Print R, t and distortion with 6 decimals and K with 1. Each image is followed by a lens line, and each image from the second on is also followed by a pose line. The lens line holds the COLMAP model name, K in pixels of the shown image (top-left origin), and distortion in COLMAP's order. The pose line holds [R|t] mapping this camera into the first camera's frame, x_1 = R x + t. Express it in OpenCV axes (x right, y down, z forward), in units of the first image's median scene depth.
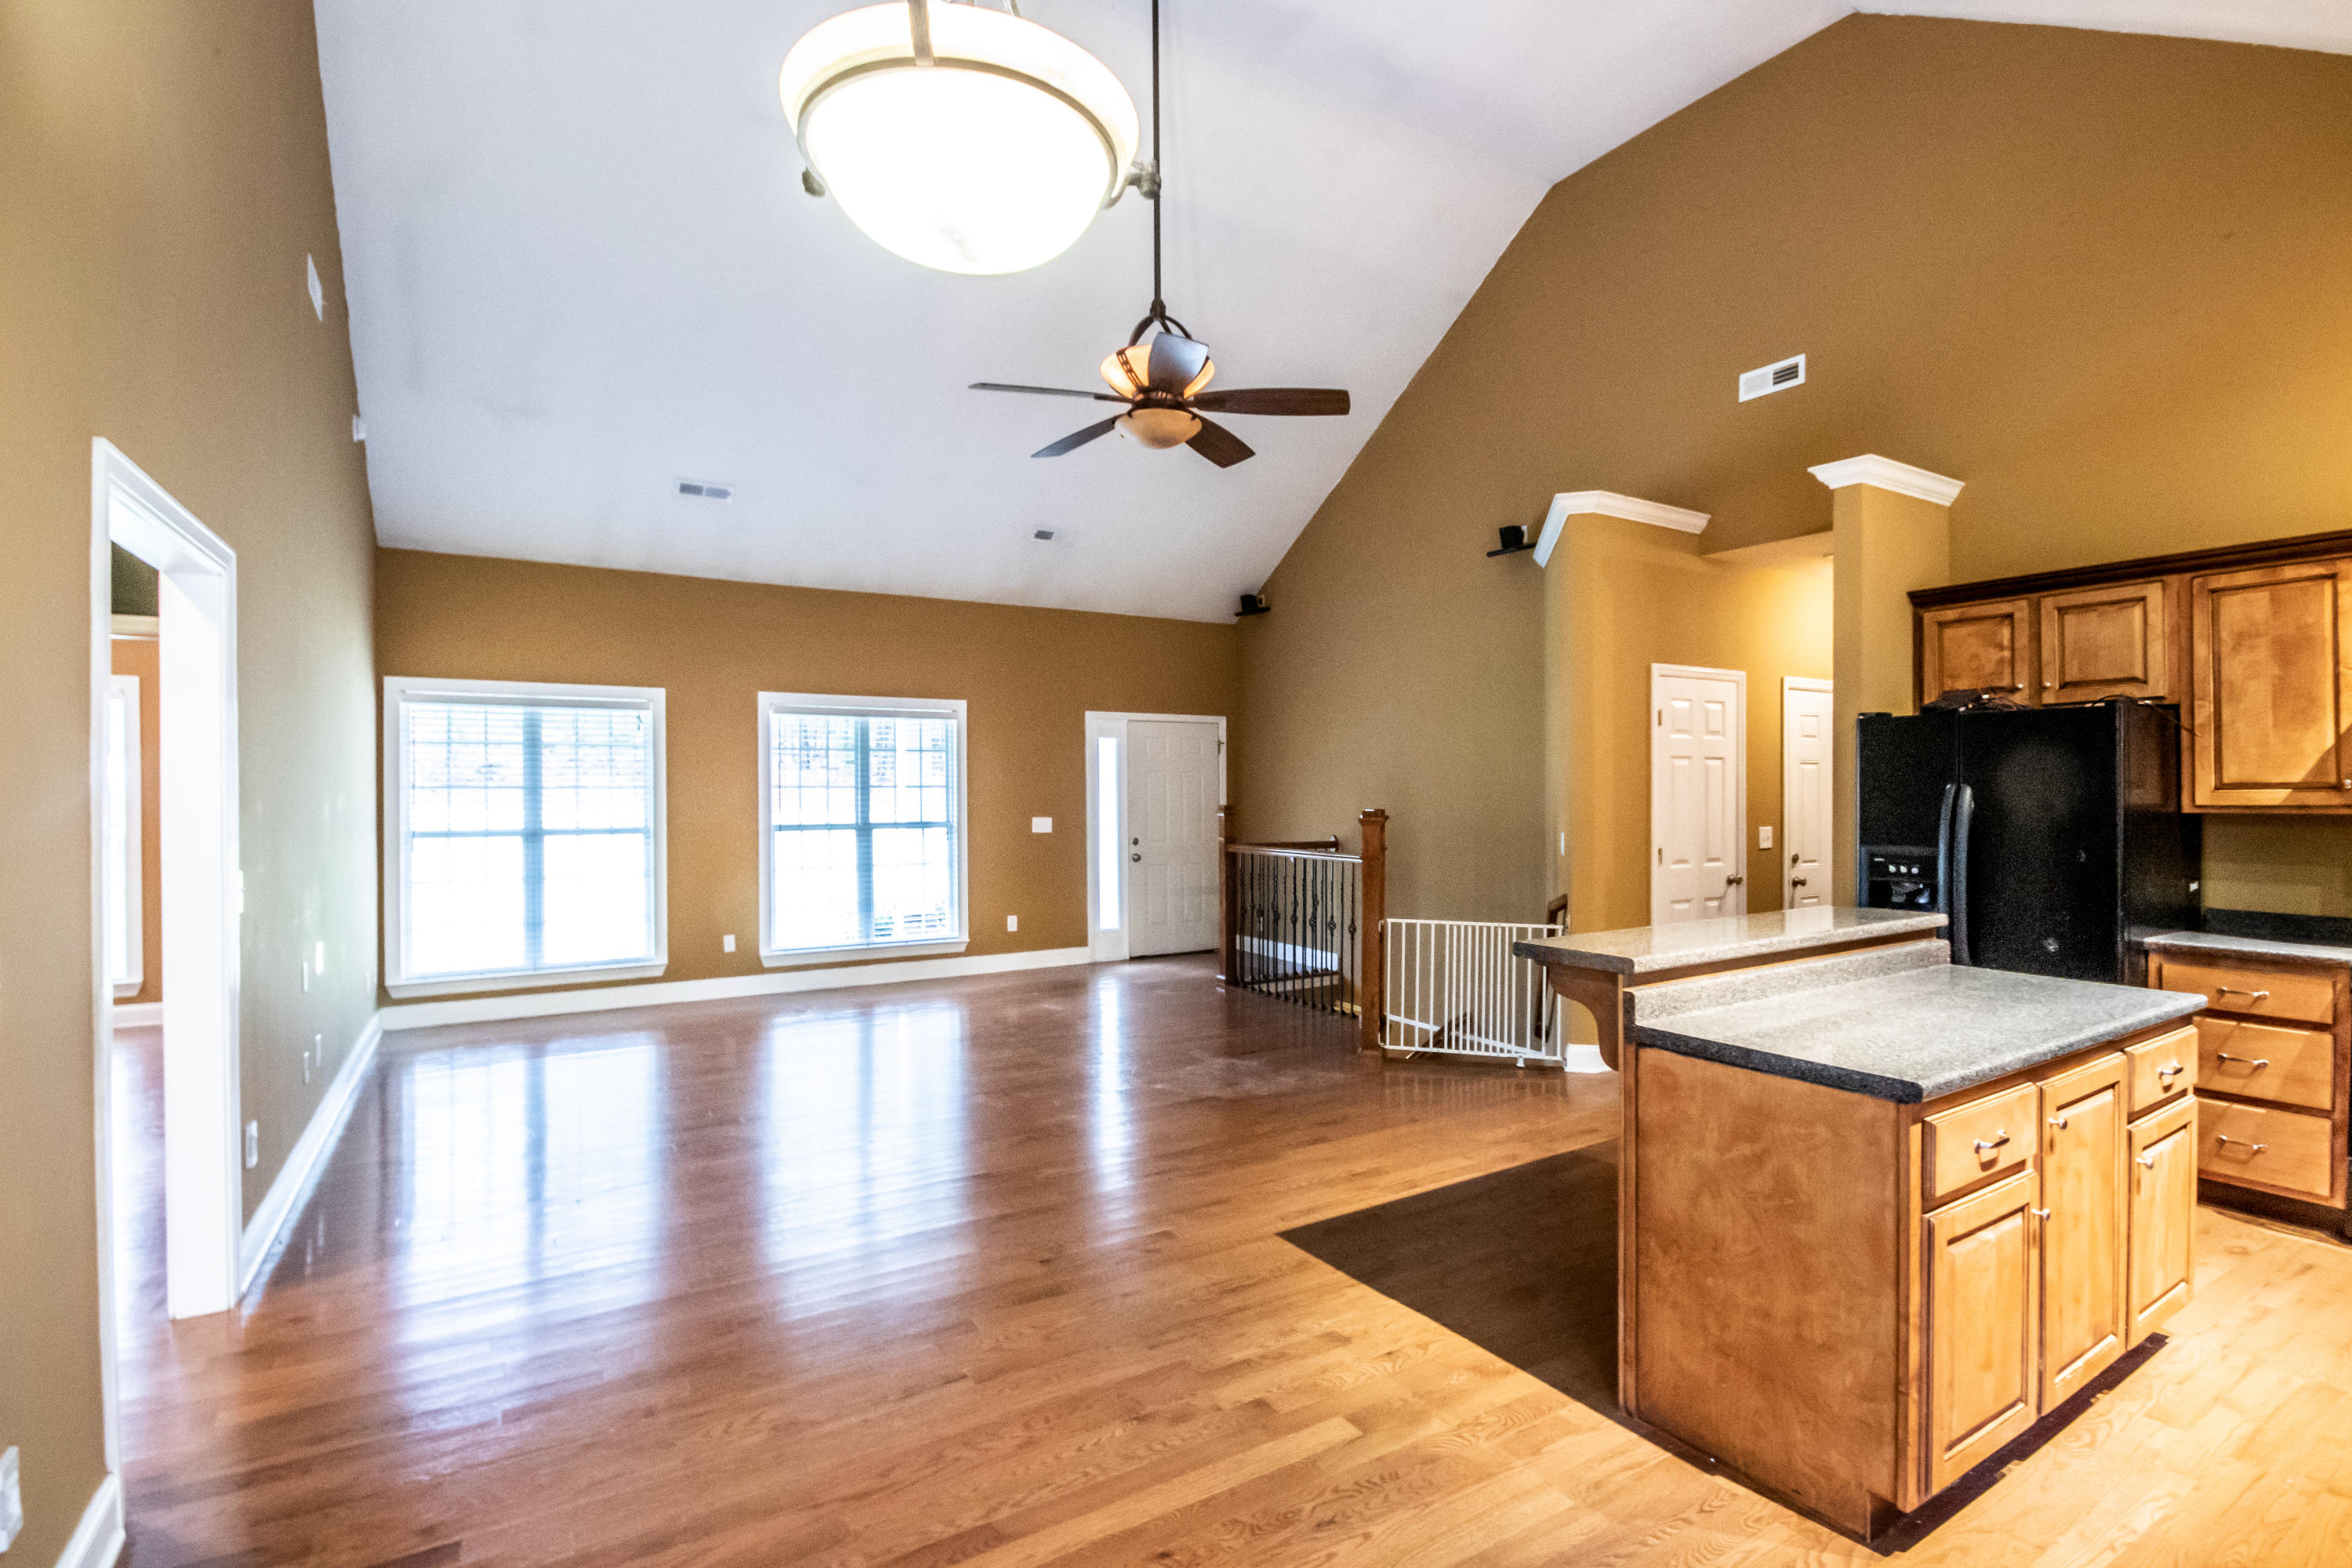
lens RADIAL K [[1085.5, 0, 1198.1], [0, 1085.5, 788.6], [0, 0, 1]] dist [-0.004271, -0.005813]
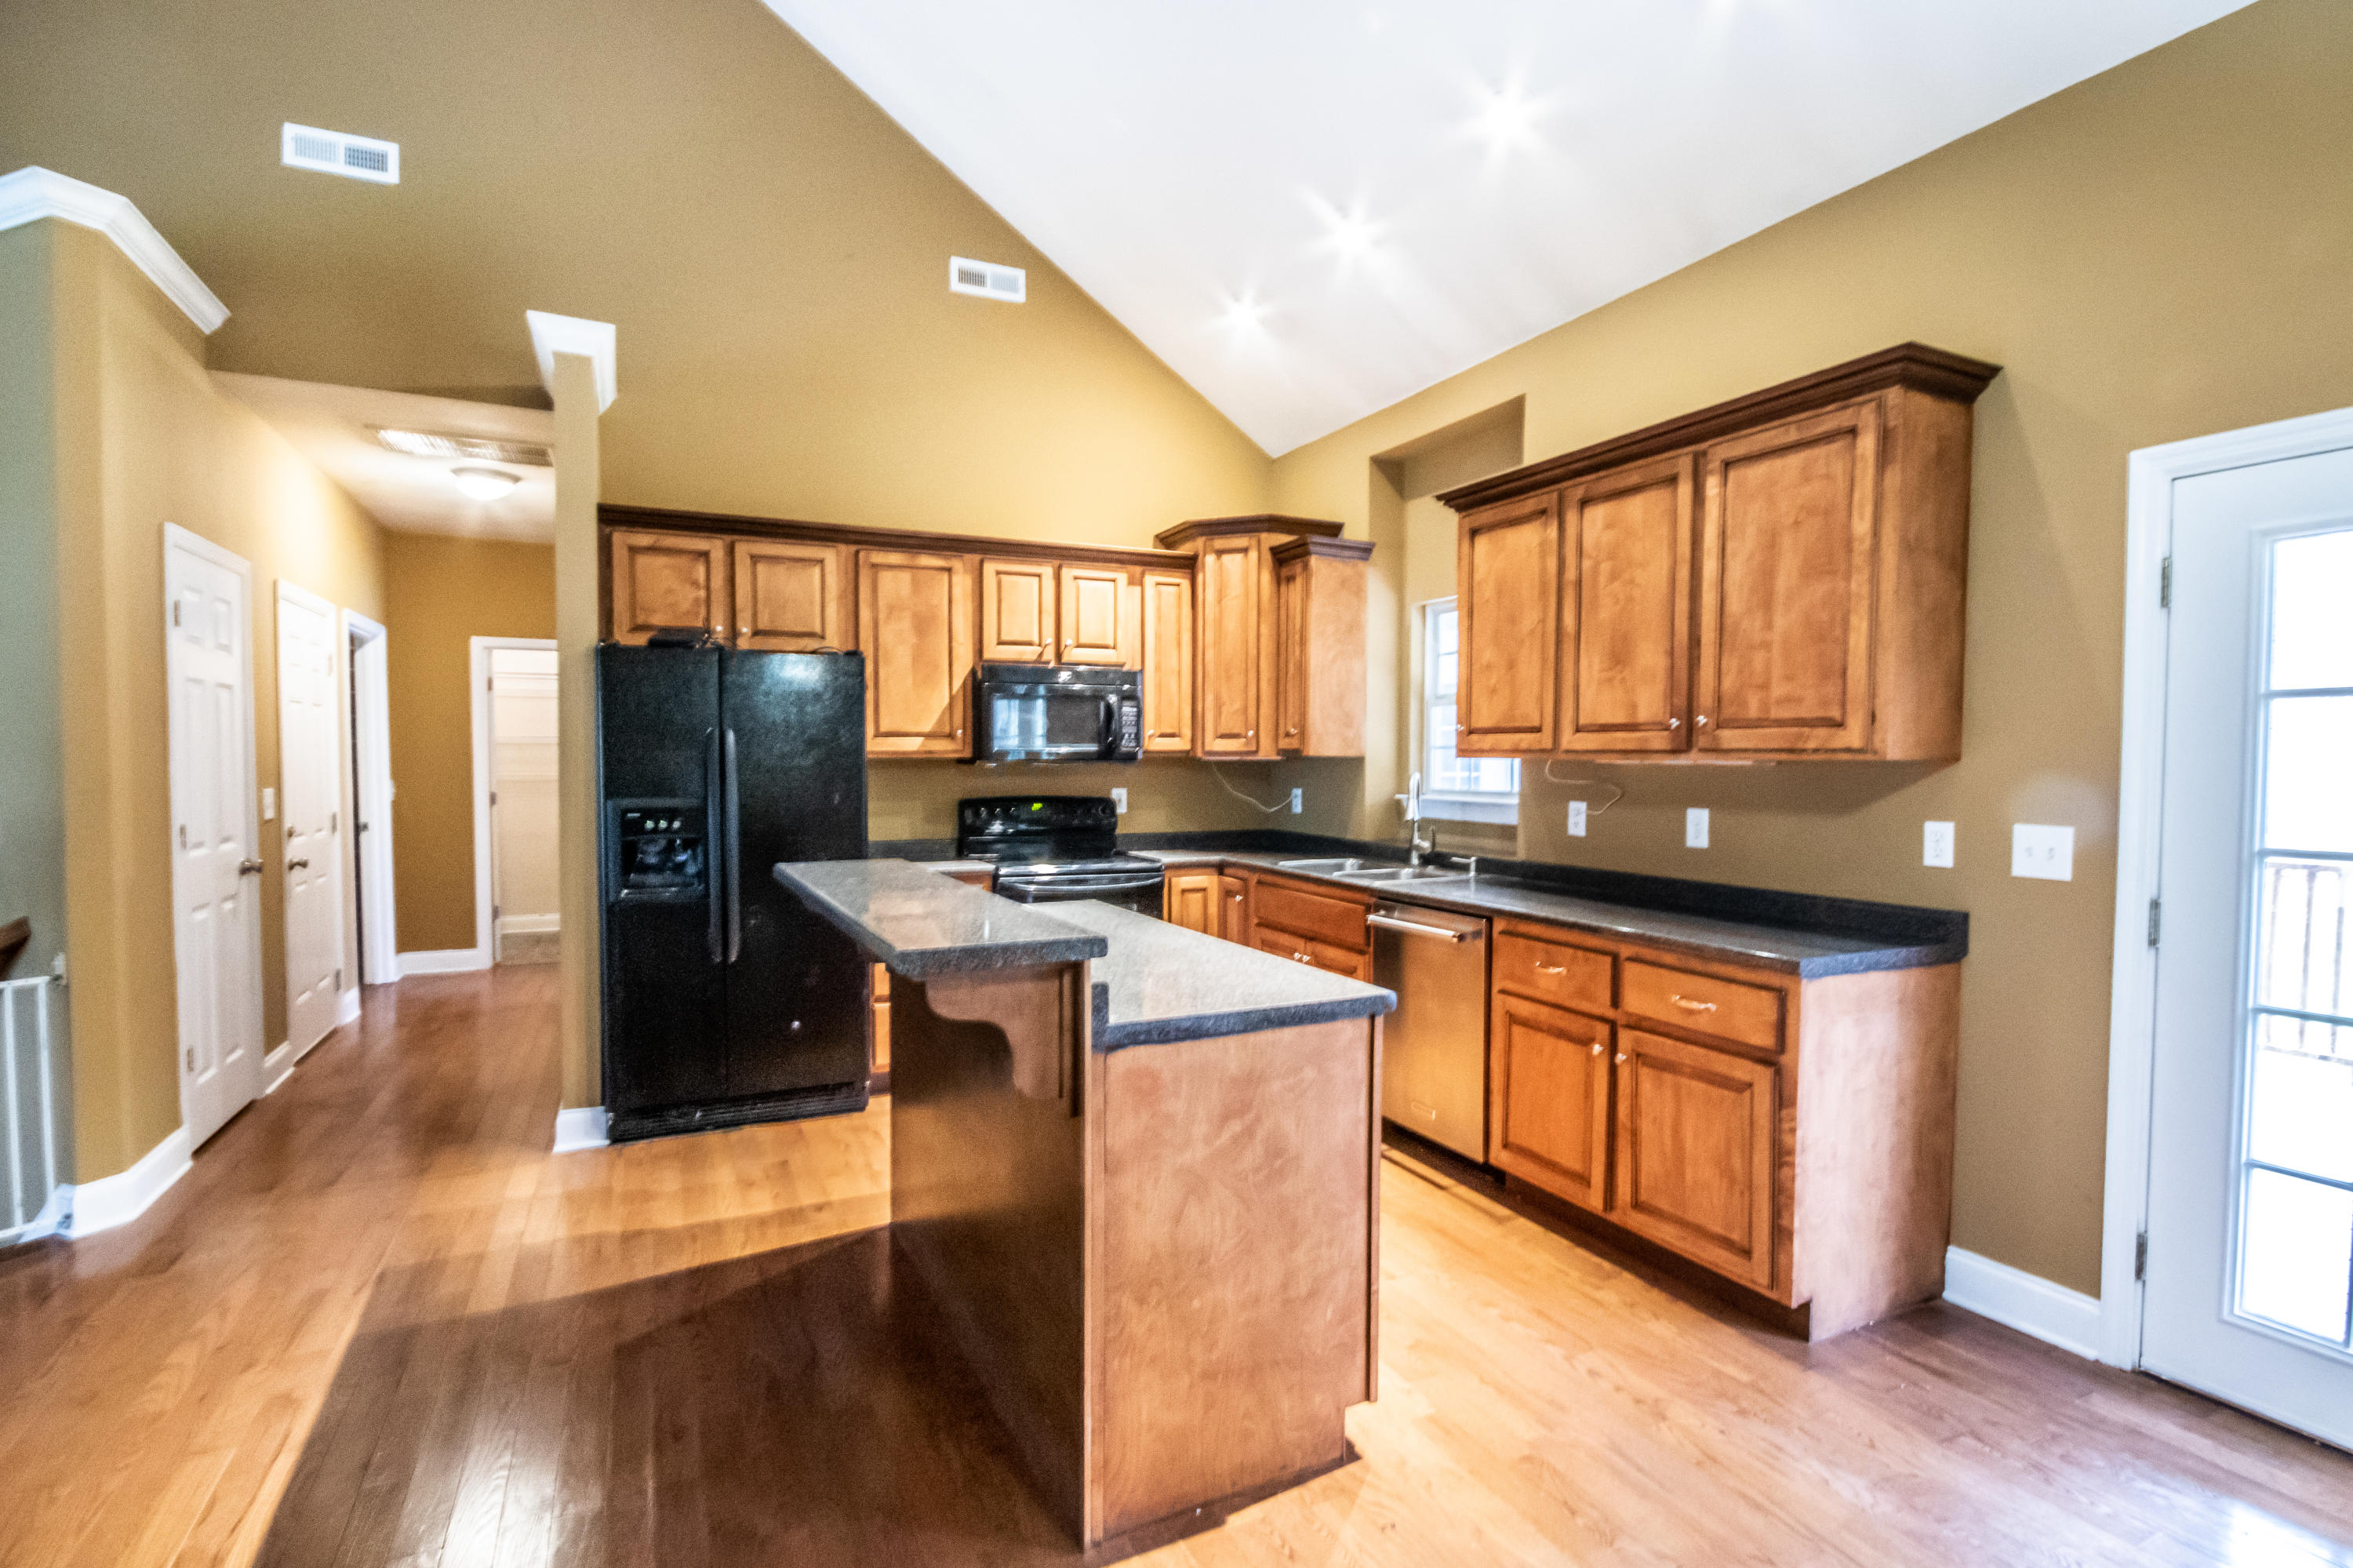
lens RADIAL K [[1086.0, 0, 1198.0], [0, 1086.0, 810.5], [0, 0, 1]] dist [-0.004271, -0.005813]
pose [[0.102918, -0.045904, 0.993630, -0.187604], [-0.002048, 0.998923, 0.046361, 0.024050], [-0.994688, -0.006807, 0.102713, 0.522925]]
